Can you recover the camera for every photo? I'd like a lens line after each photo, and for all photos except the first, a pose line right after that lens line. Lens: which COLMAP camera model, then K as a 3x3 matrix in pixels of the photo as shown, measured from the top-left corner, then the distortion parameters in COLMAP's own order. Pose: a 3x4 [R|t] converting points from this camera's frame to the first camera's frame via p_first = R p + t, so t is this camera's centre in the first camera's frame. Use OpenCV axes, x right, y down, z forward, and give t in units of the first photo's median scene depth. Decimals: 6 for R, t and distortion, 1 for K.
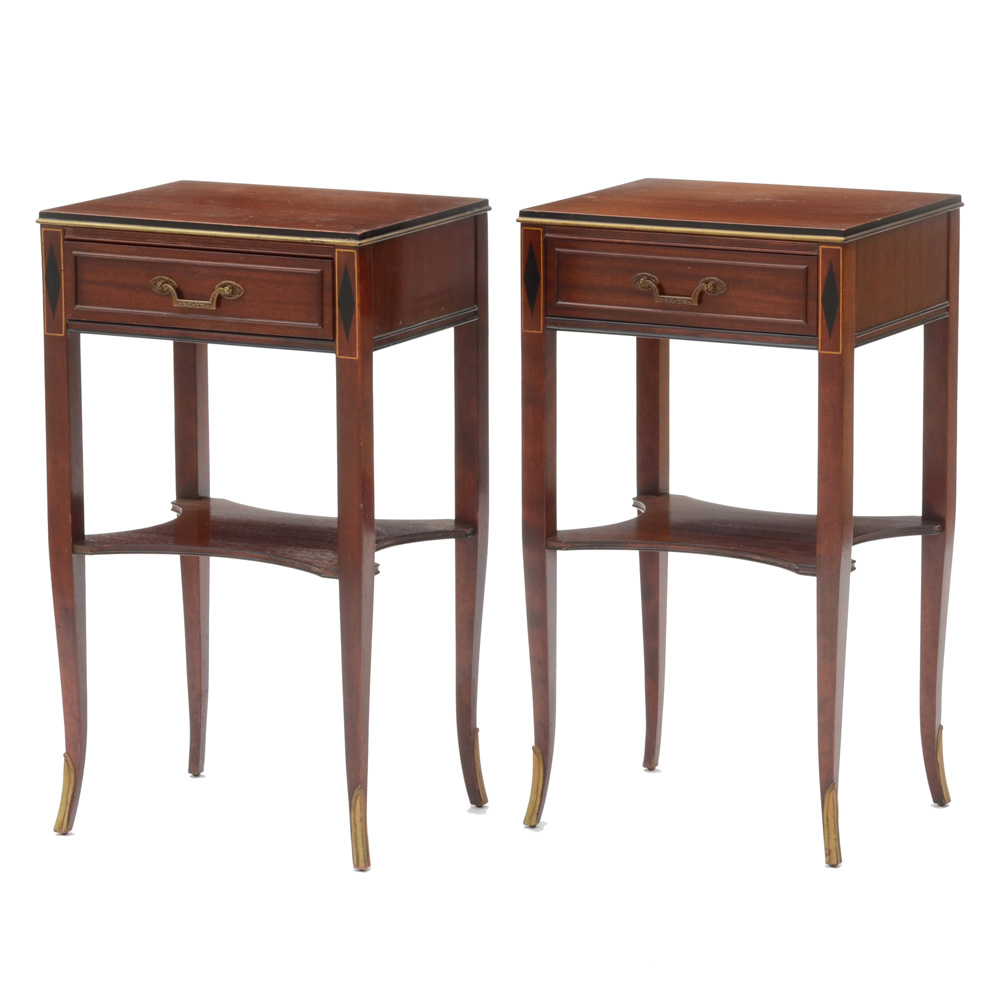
lens RADIAL K [[4649.1, 0, 528.1], [0, 4649.1, 469.2], [0, 0, 1]] dist [0.397606, 3.090894]
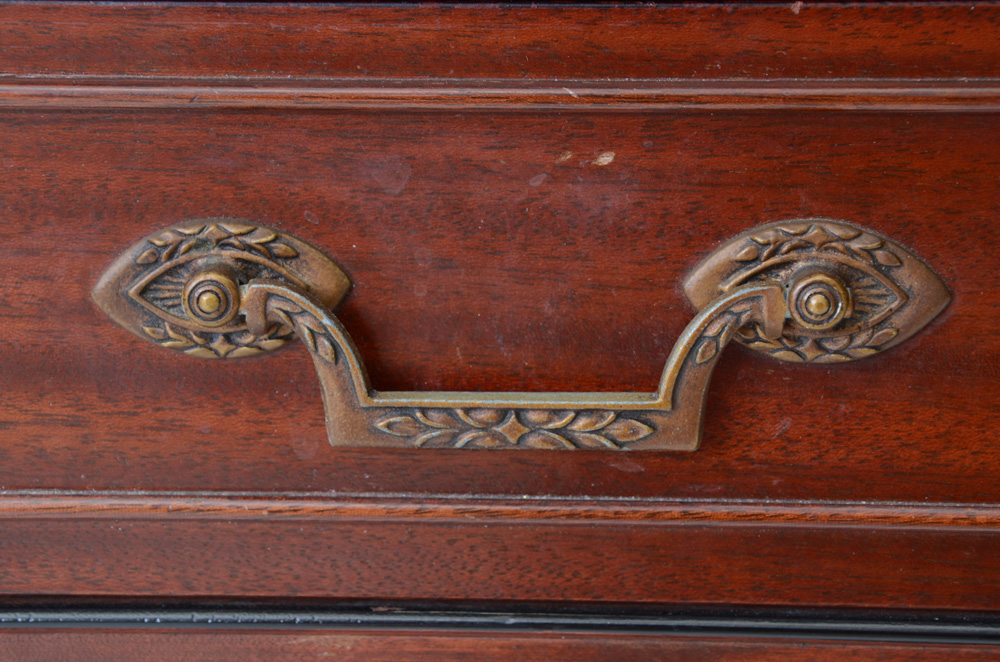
lens RADIAL K [[2649.0, 0, 500.0], [0, 2649.0, 331.0], [0, 0, 1]] dist [0.115848, 0.528034]
pose [[0.910020, -0.089843, 0.404712, 0.002594], [0.076557, 0.995864, 0.048931, -0.041895], [-0.407434, -0.013545, 0.913134, 0.925095]]
